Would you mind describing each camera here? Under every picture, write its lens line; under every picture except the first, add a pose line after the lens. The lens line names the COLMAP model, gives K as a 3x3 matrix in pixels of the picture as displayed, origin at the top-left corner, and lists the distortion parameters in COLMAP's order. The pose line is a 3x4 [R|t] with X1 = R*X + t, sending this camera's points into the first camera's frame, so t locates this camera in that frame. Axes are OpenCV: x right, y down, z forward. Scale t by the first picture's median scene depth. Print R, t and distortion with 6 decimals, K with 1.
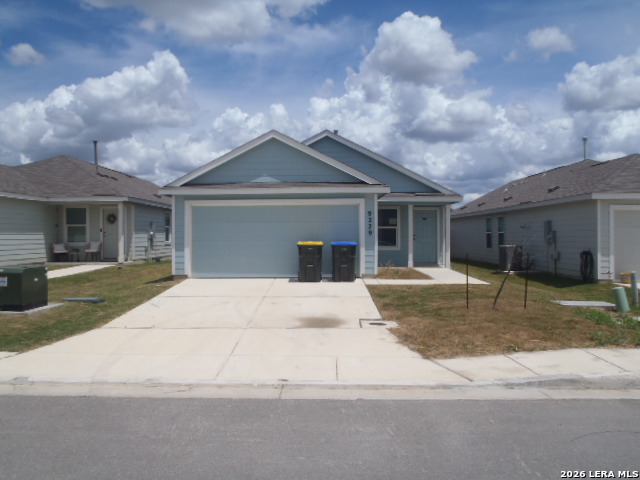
lens RADIAL K [[546.5, 0, 322.0], [0, 546.5, 239.6], [0, 0, 1]] dist [-0.041810, 0.034820]
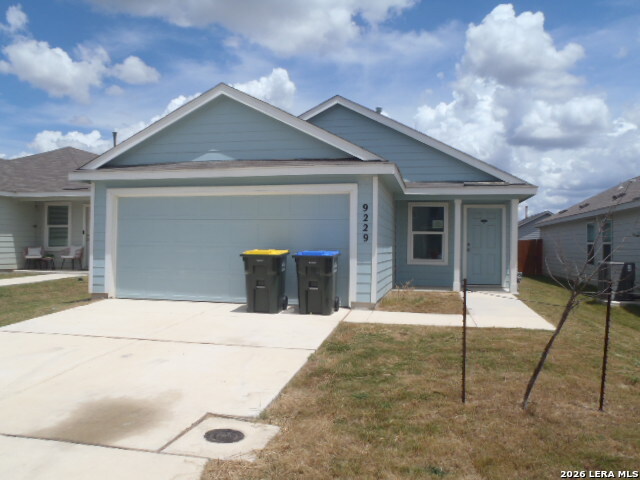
lens RADIAL K [[546.5, 0, 316.4], [0, 546.5, 240.6], [0, 0, 1]] dist [-0.041810, 0.034820]
pose [[0.979933, 0.015101, -0.198756, 0.124353], [-0.018274, 0.999733, -0.014140, 0.000940], [0.198490, 0.017488, 0.979947, 0.287267]]
